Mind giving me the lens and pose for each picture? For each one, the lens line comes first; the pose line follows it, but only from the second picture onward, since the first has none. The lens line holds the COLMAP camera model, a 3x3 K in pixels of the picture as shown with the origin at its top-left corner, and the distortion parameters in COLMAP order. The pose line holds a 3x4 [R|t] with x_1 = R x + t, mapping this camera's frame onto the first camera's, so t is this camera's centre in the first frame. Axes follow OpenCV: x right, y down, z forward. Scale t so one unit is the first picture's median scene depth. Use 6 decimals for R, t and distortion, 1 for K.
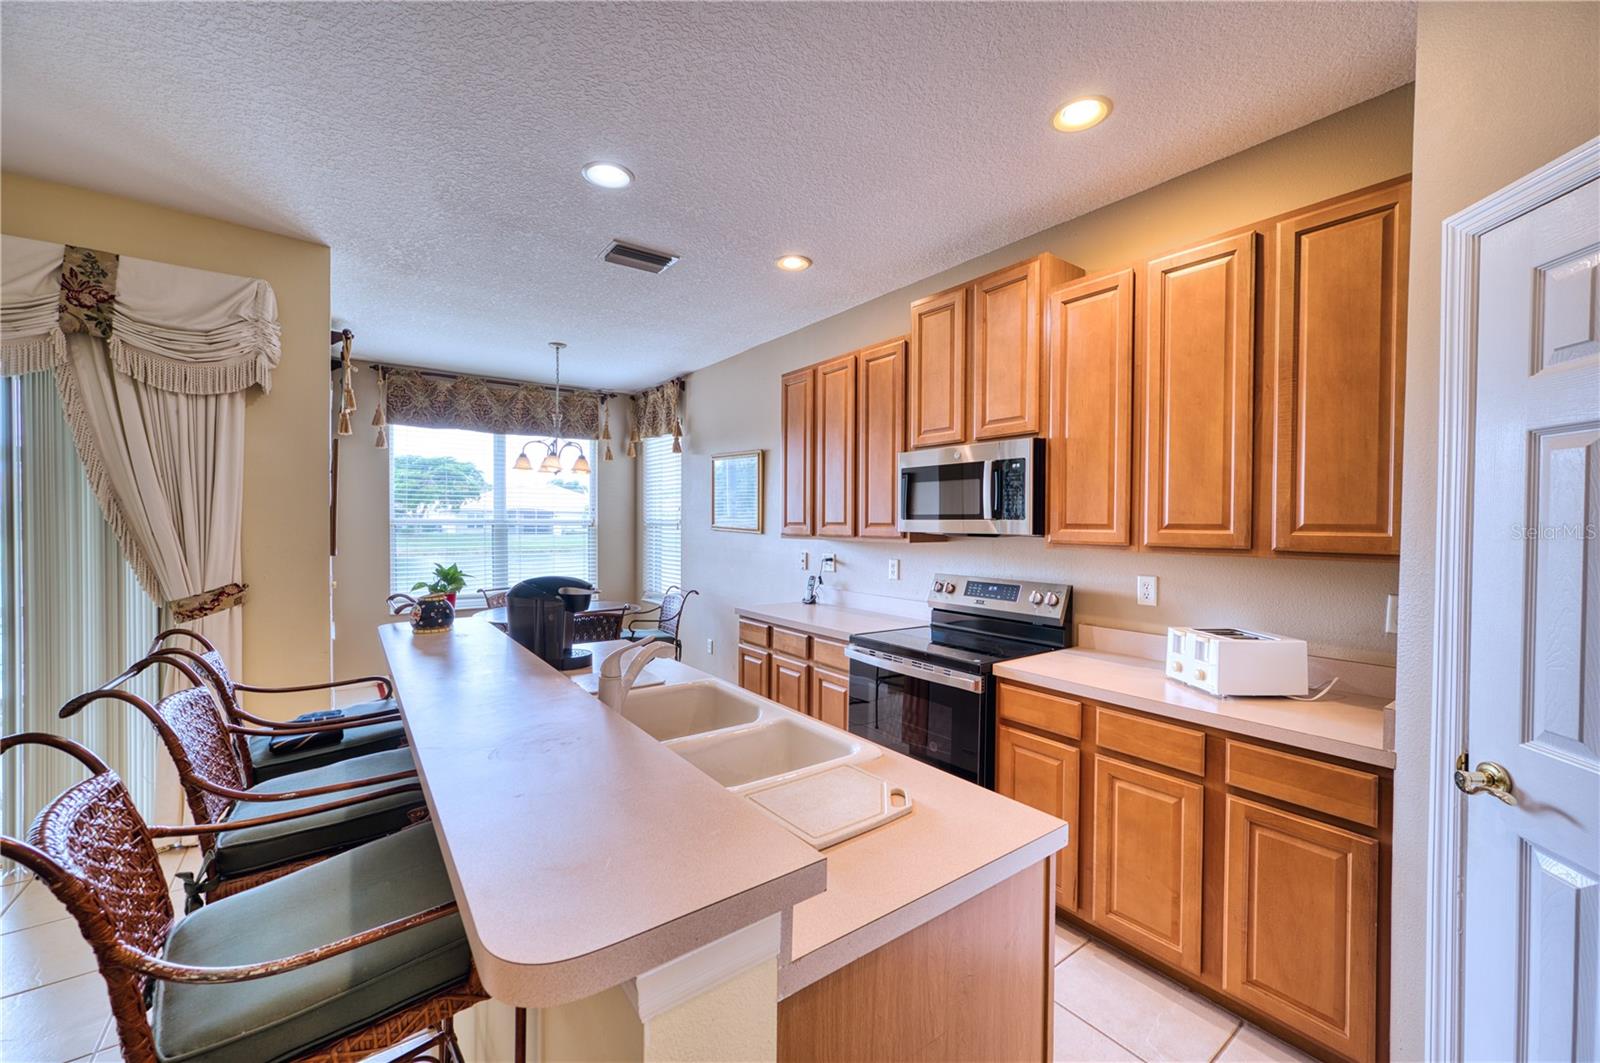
lens RADIAL K [[631.1, 0, 800.0], [0, 631.1, 531.5], [0, 0, 1]] dist [-0.012904, 0.006513]
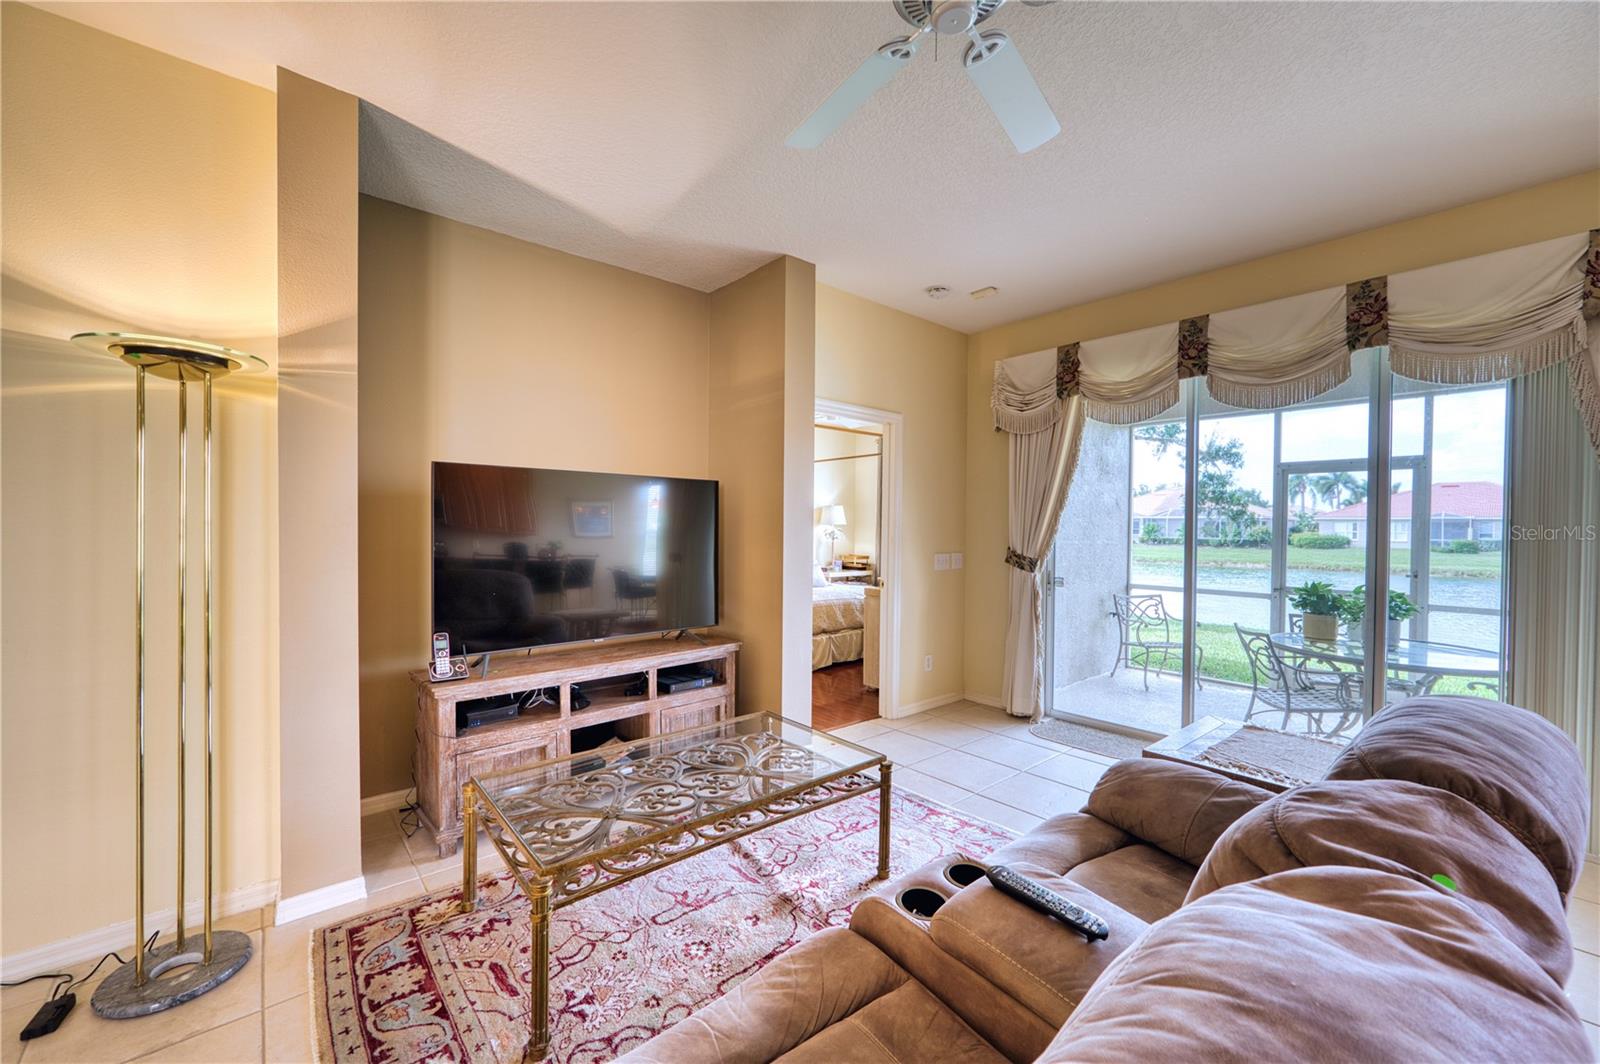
lens RADIAL K [[632.6, 0, 797.8], [0, 632.6, 532.7], [0, 0, 1]] dist [-0.012479, 0.006021]
pose [[0.073927, 0.003629, -0.997257, -0.192958], [-0.024875, 0.999689, 0.001794, 0.041681], [0.996953, 0.024674, 0.073994, -0.243674]]
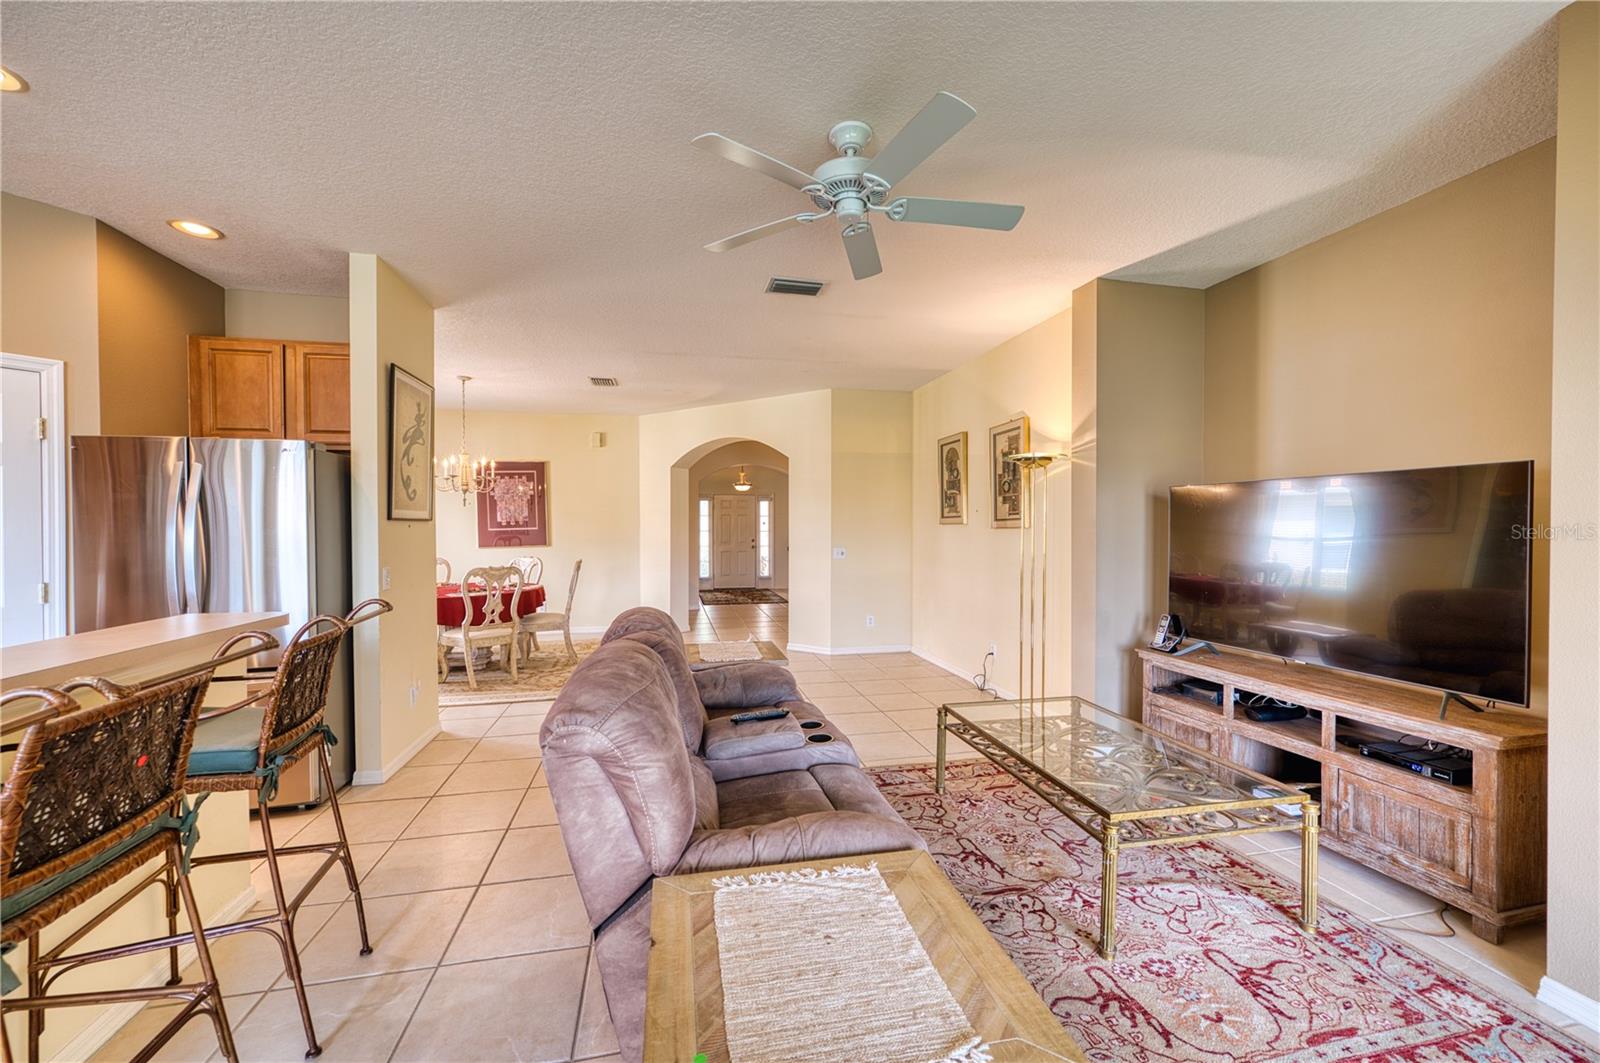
lens RADIAL K [[642.0, 0, 804.7], [0, 642.0, 530.6], [0, 0, 1]] dist [-0.012886, 0.005863]
pose [[-0.912245, -0.006073, 0.409600, -0.883153], [0.003669, 0.999729, 0.022994, 0.012273], [-0.409628, 0.022479, -0.911976, 0.577202]]
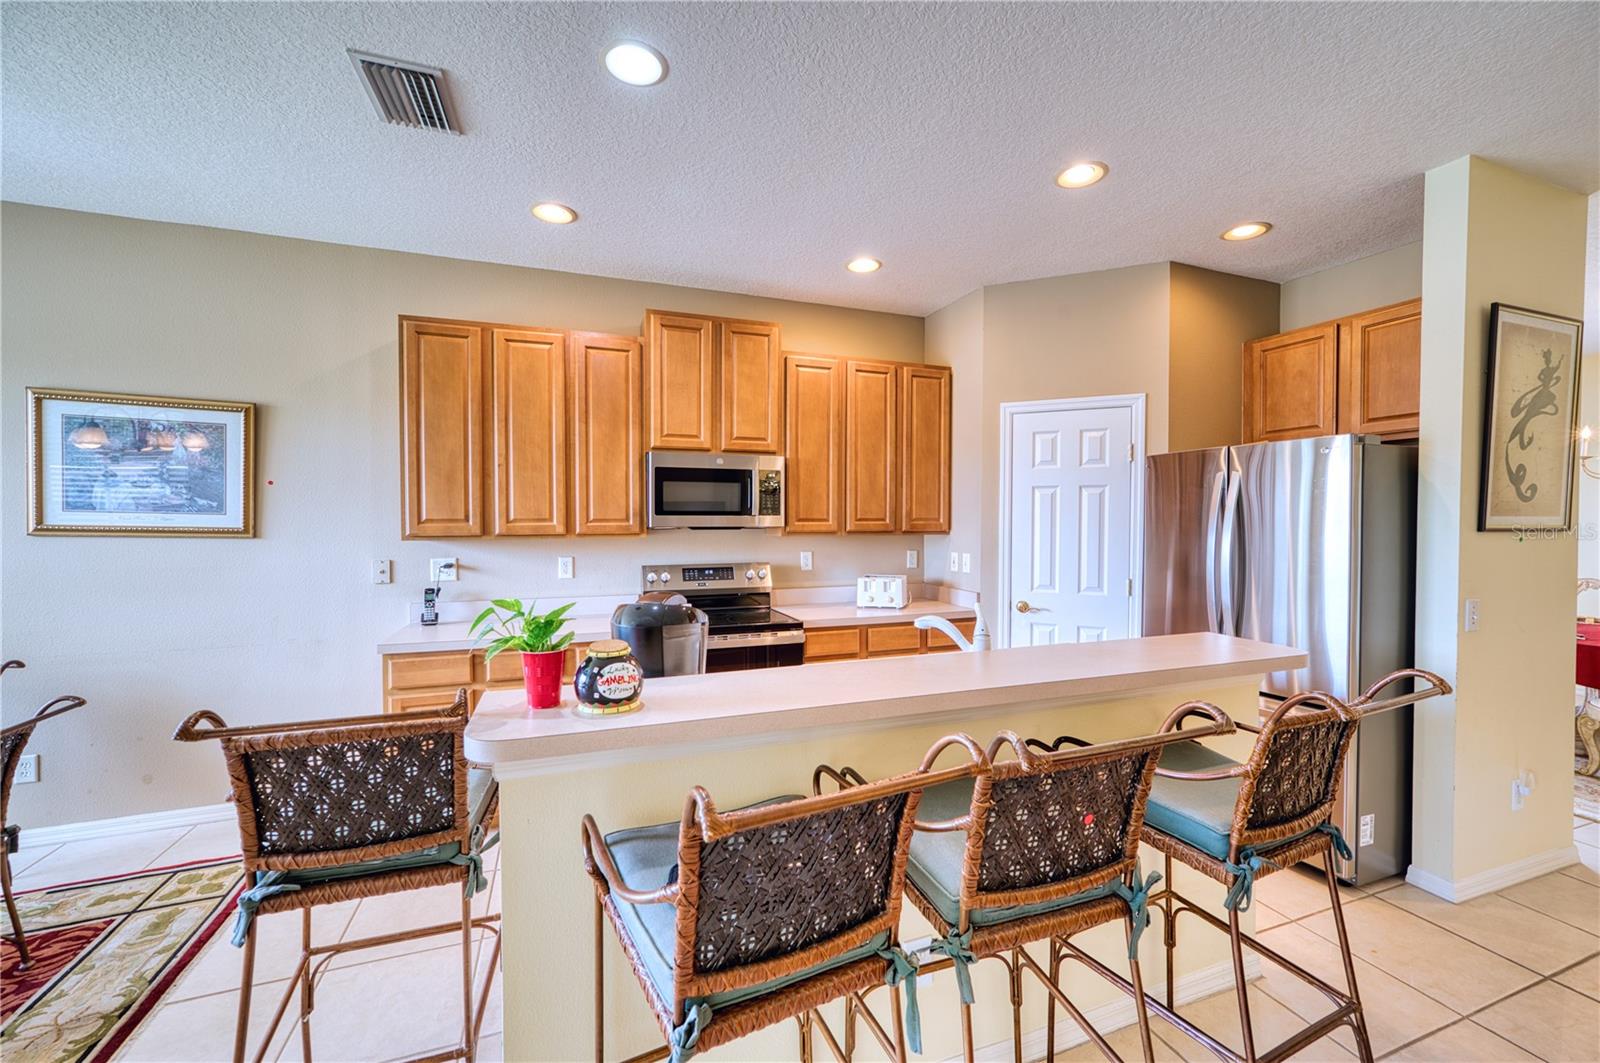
lens RADIAL K [[632.6, 0, 797.8], [0, 632.6, 532.2], [0, 0, 1]] dist [-0.012479, 0.006021]
pose [[0.276975, -0.026580, 0.960509, -0.739864], [0.015382, 0.999612, 0.023226, -0.011048], [-0.960754, 0.008342, 0.277277, 0.451635]]
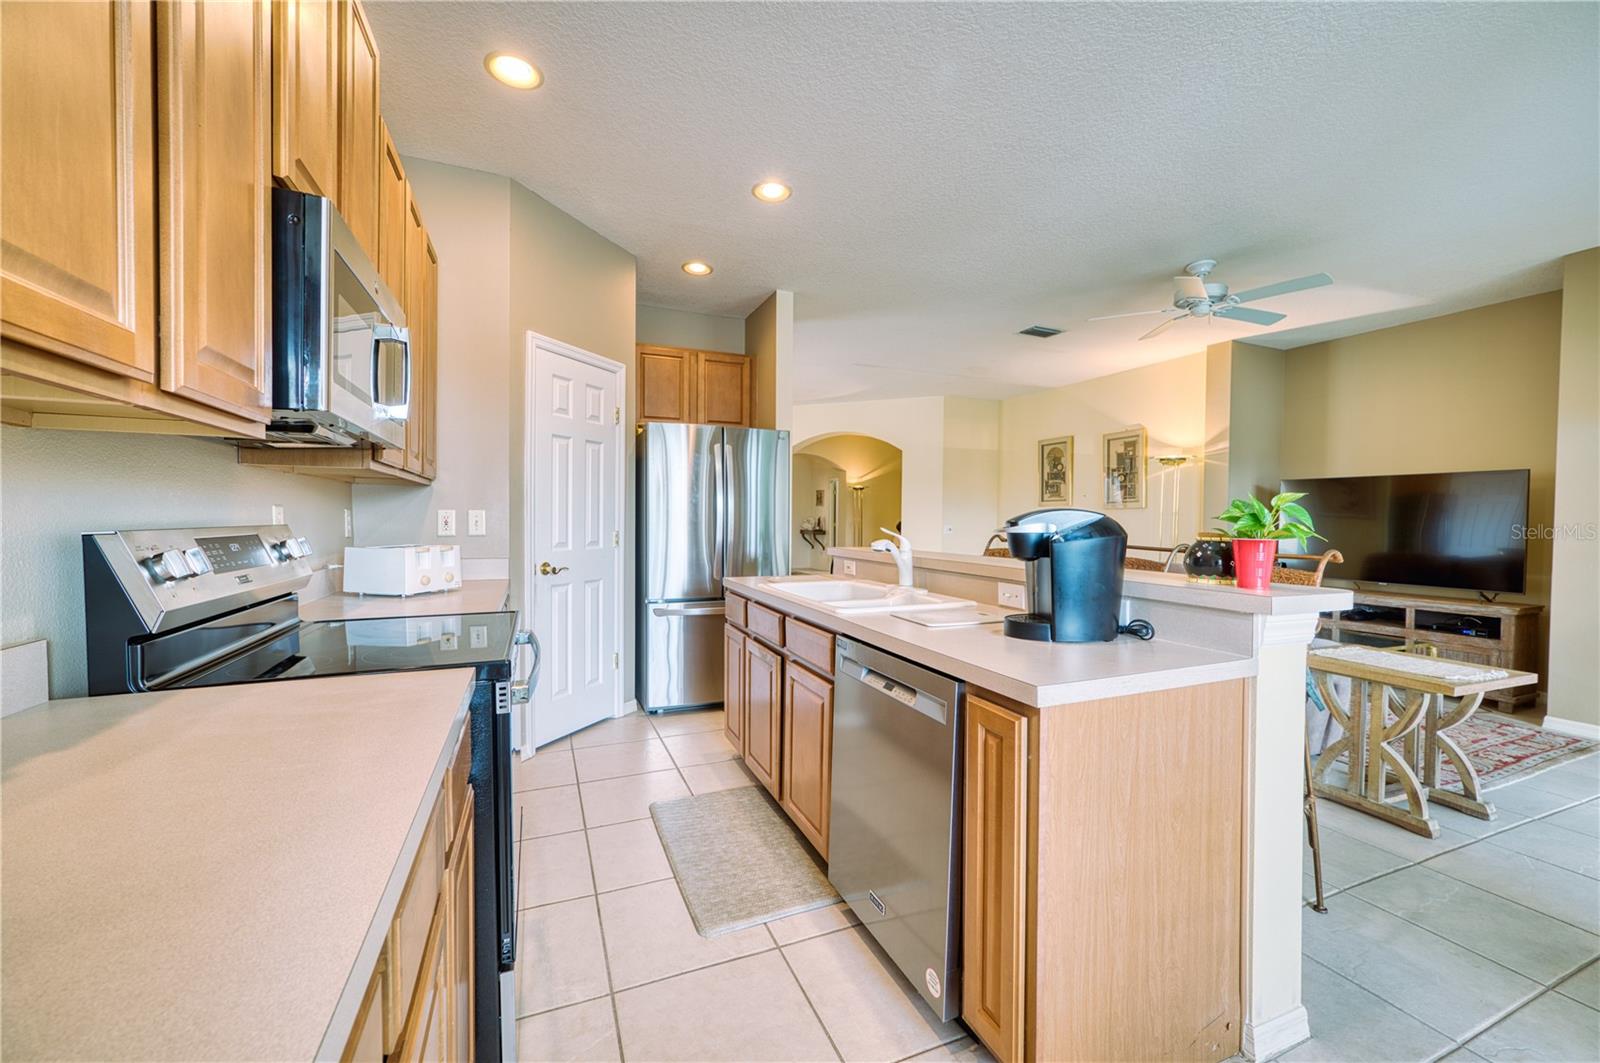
lens RADIAL K [[642.0, 0, 804.7], [0, 642.0, 530.6], [0, 0, 1]] dist [-0.012886, 0.005863]
pose [[-0.971096, -0.019208, 0.237914, -0.205778], [-0.010883, 0.999283, 0.036255, 0.050311], [-0.238440, 0.032618, -0.970609, 1.251764]]
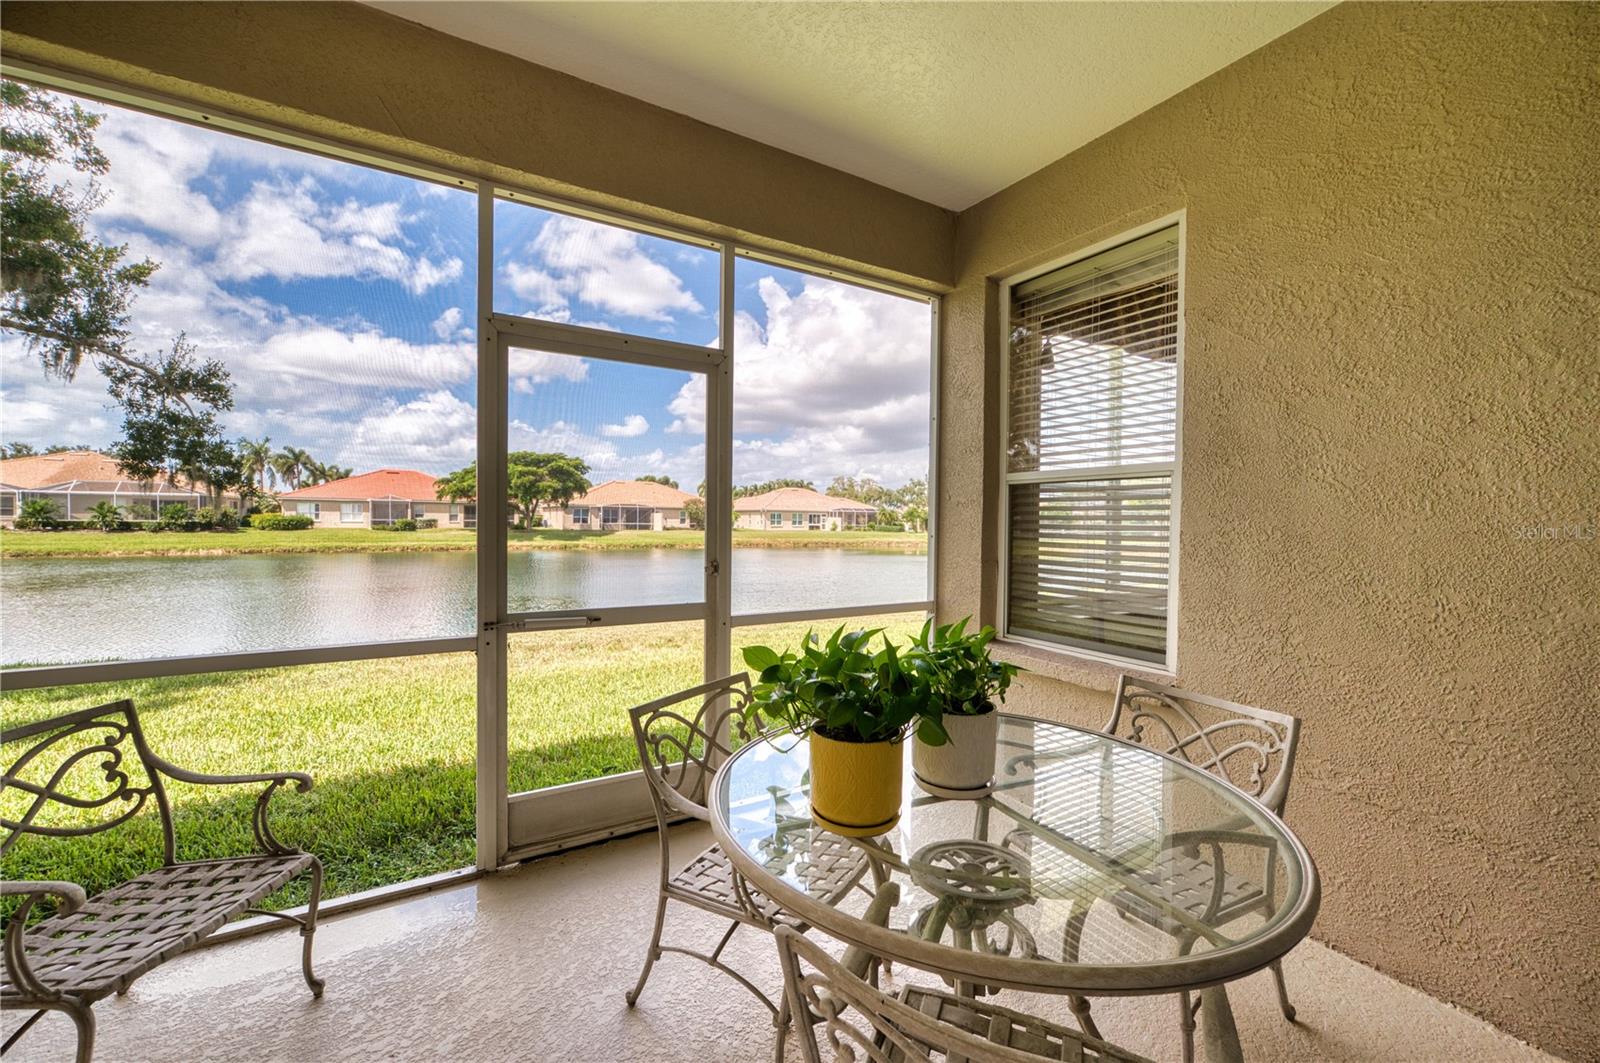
lens RADIAL K [[632.6, 0, 797.8], [0, 632.6, 532.2], [0, 0, 1]] dist [-0.012479, 0.006021]
pose [[0.994343, 0.005751, -0.106061, -1.382492], [-0.005310, 0.999976, 0.004441, 0.059046], [0.106084, -0.003853, 0.994350, 0.521409]]
